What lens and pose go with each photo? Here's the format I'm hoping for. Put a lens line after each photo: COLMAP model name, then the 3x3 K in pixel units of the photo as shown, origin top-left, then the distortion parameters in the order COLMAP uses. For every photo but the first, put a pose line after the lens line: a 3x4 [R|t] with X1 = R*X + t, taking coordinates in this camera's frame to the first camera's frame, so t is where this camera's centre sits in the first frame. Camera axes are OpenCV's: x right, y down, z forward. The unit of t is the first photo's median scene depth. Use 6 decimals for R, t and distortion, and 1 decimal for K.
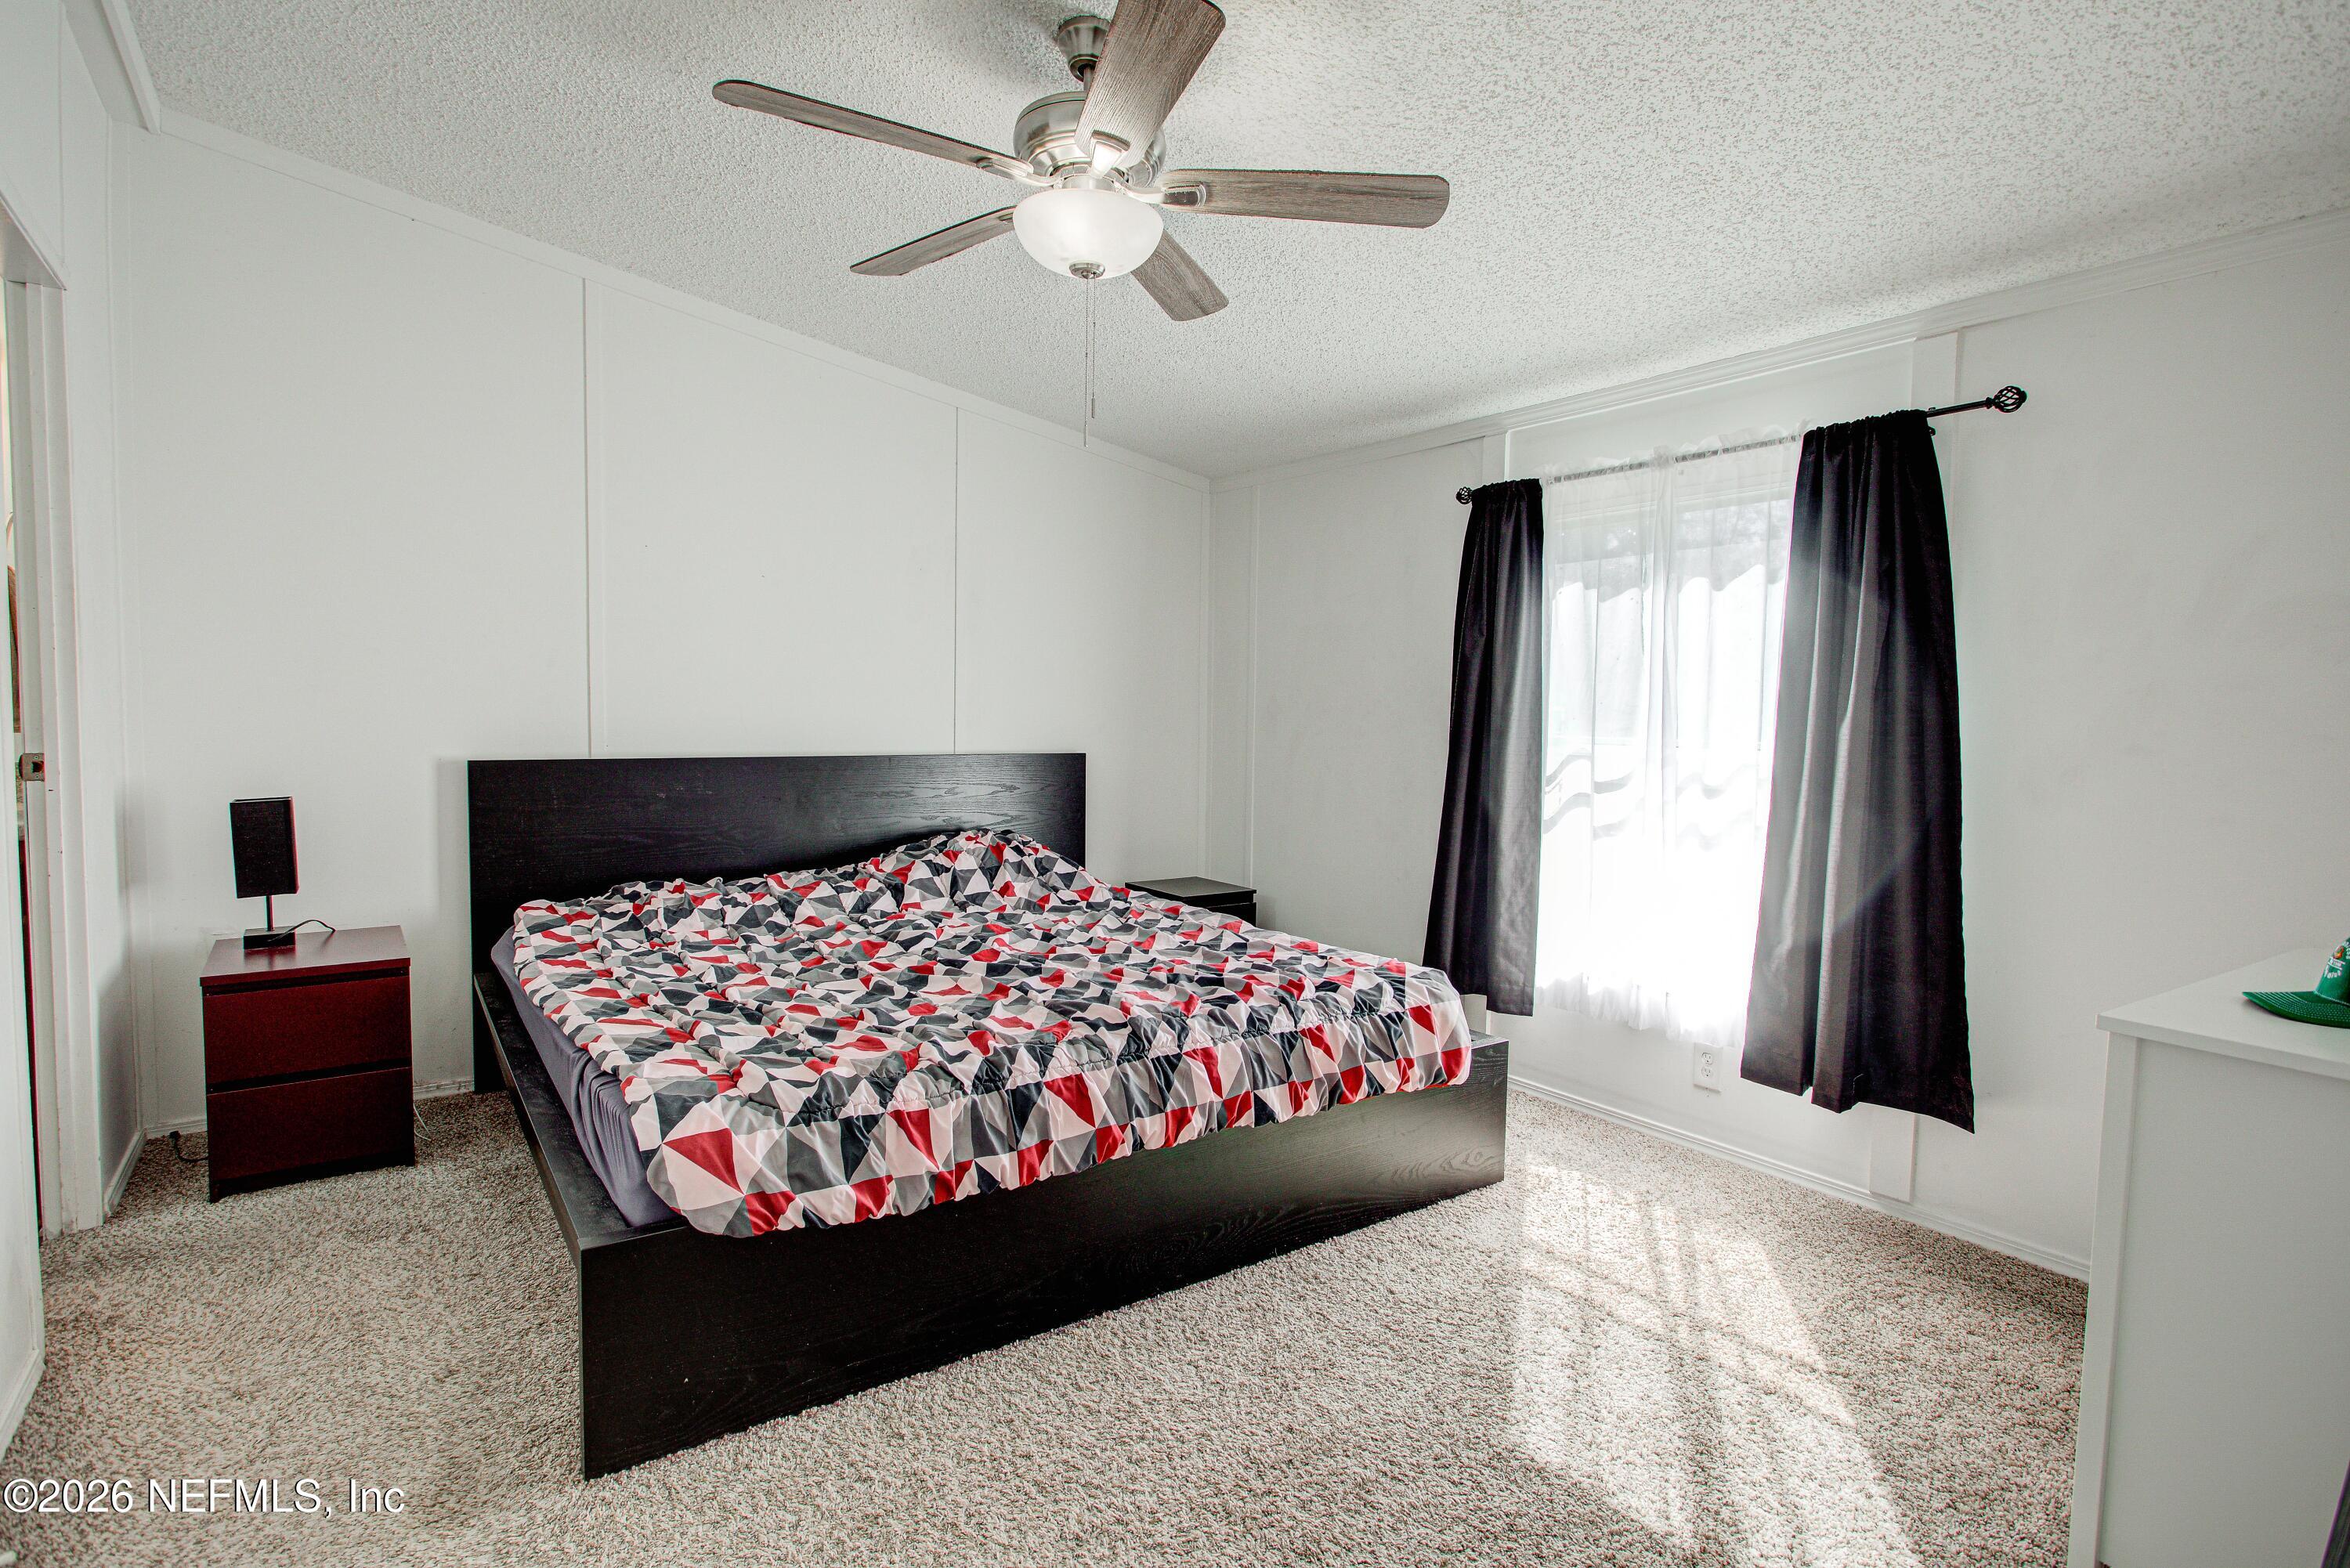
lens RADIAL K [[1177.0, 0, 1169.6], [0, 1177.0, 777.7], [0, 0, 1]] dist [-0.018888, 0.008914]
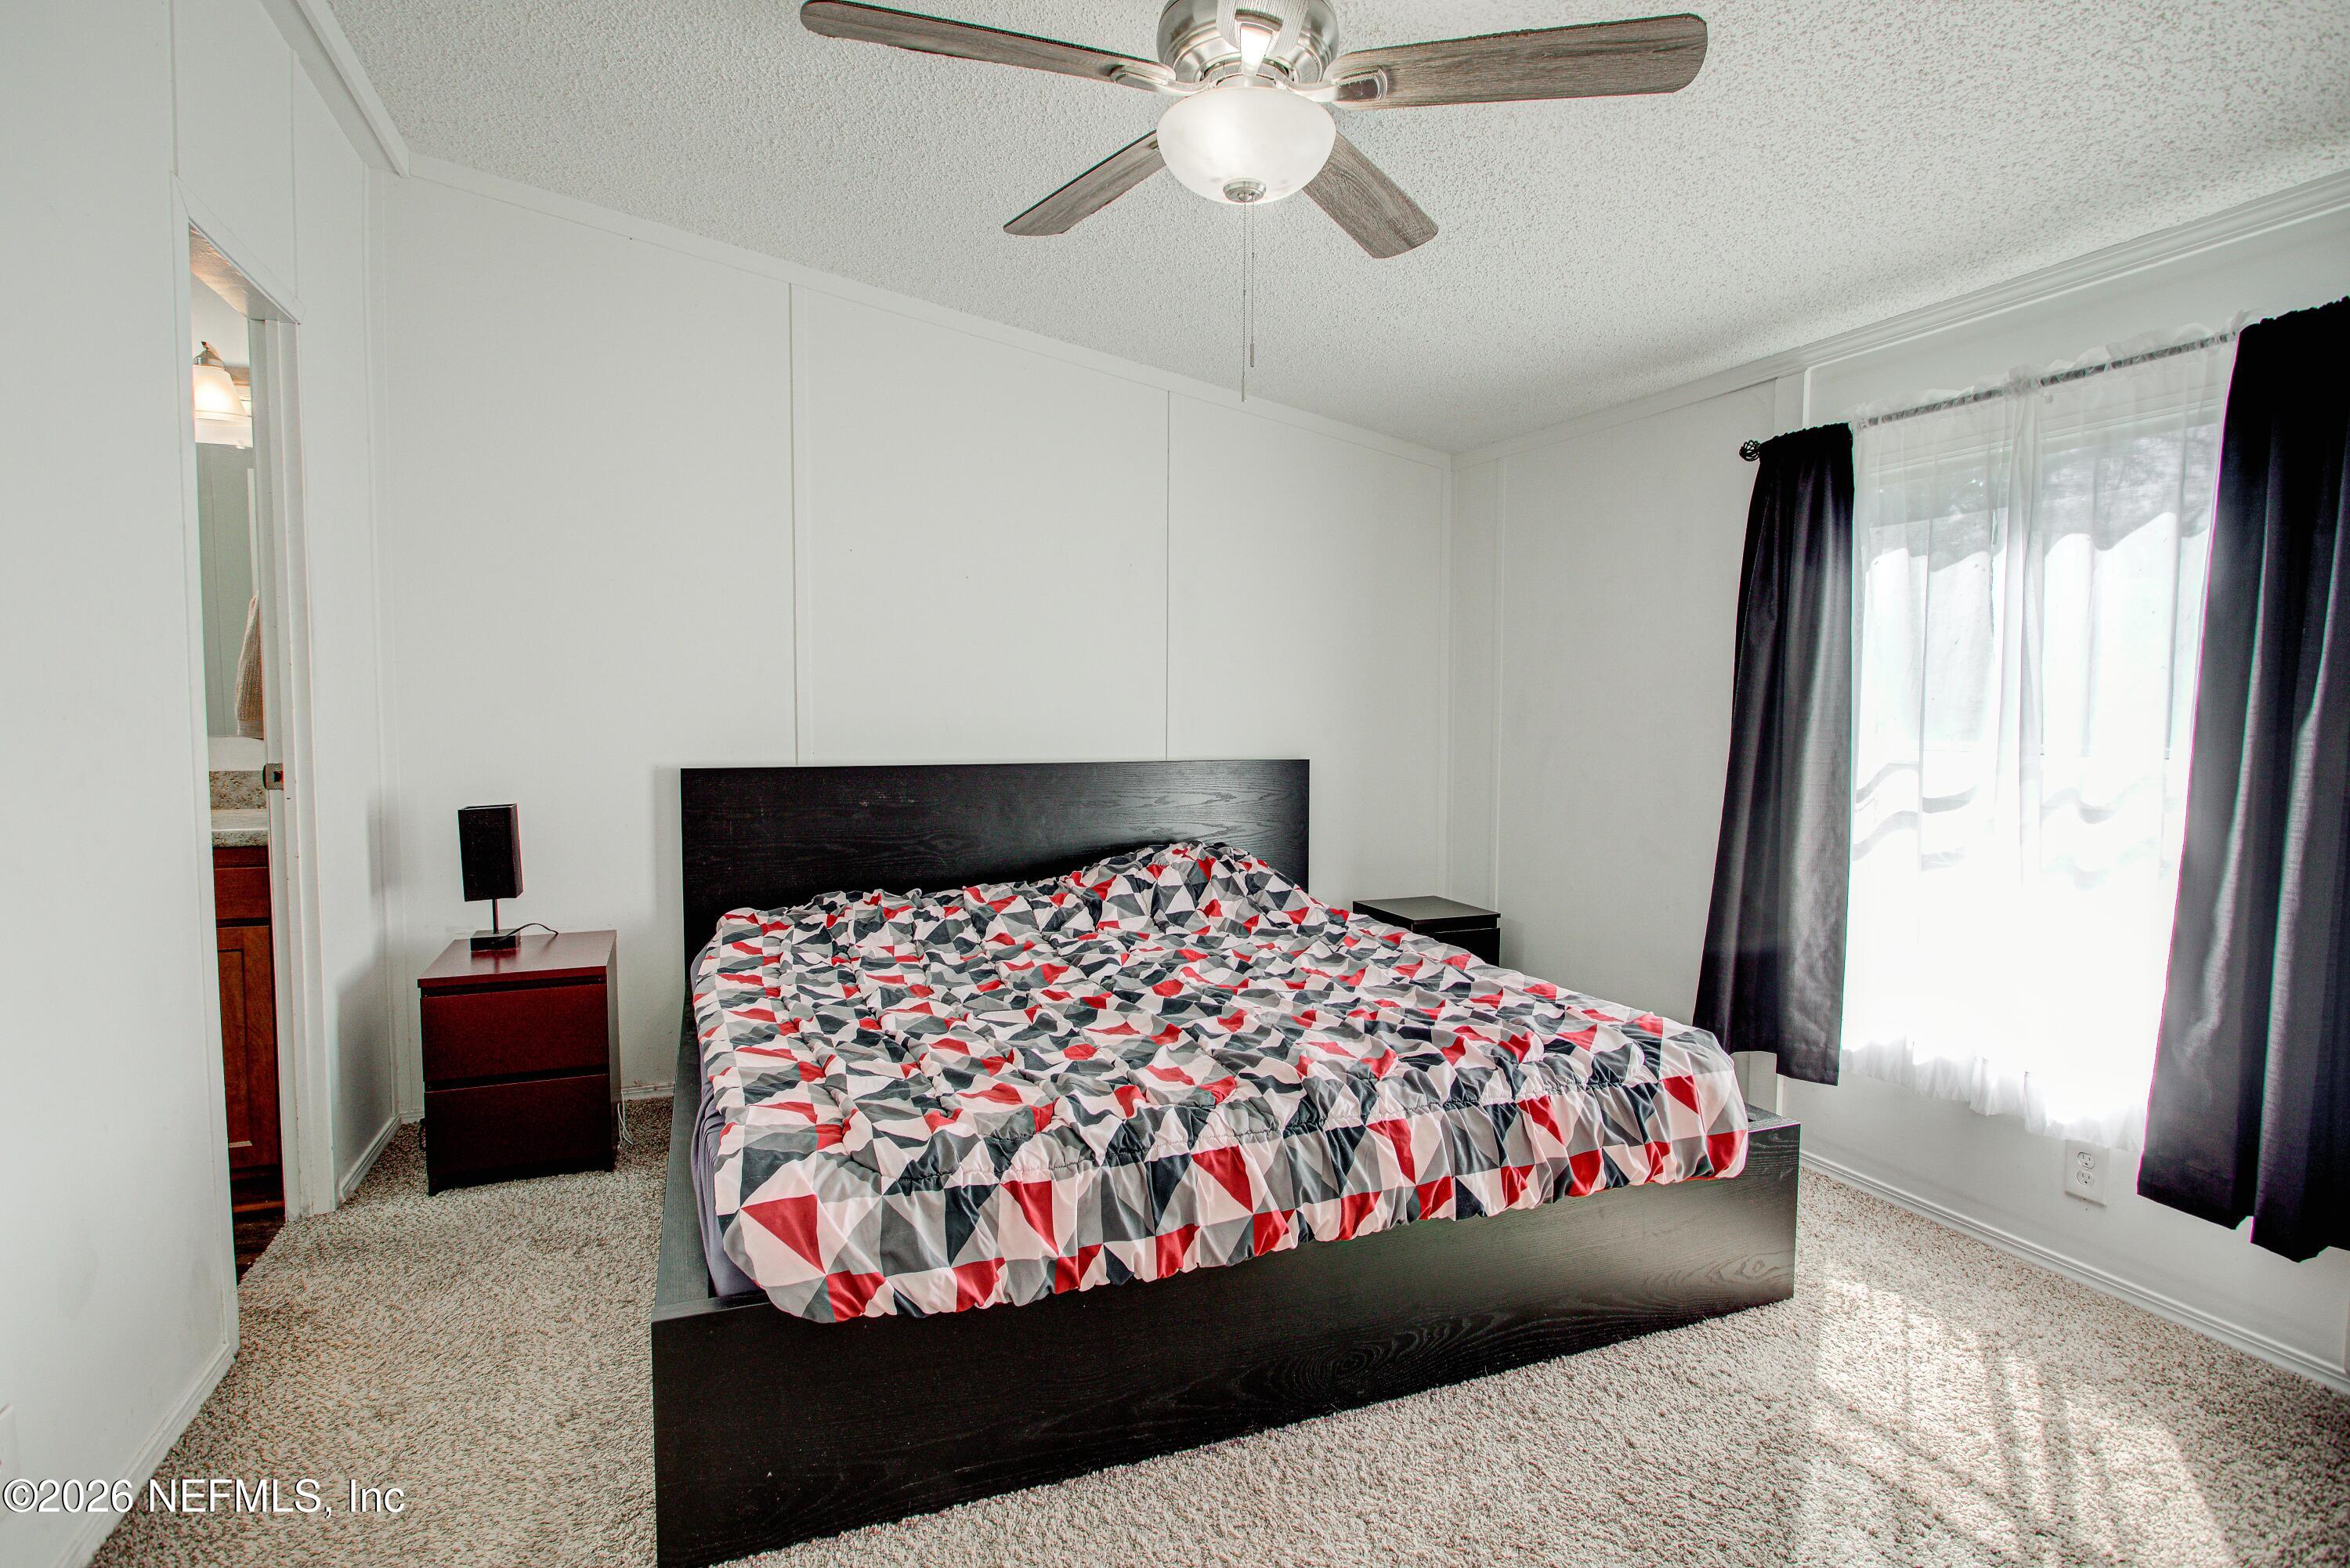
lens RADIAL K [[1177.0, 0, 1169.6], [0, 1177.0, 777.7], [0, 0, 1]] dist [-0.018888, 0.008914]
pose [[0.973507, 0.003330, -0.228631, 0.057578], [-0.003534, 0.999994, -0.000482, -0.010132], [0.228628, 0.001278, 0.973513, 0.140096]]
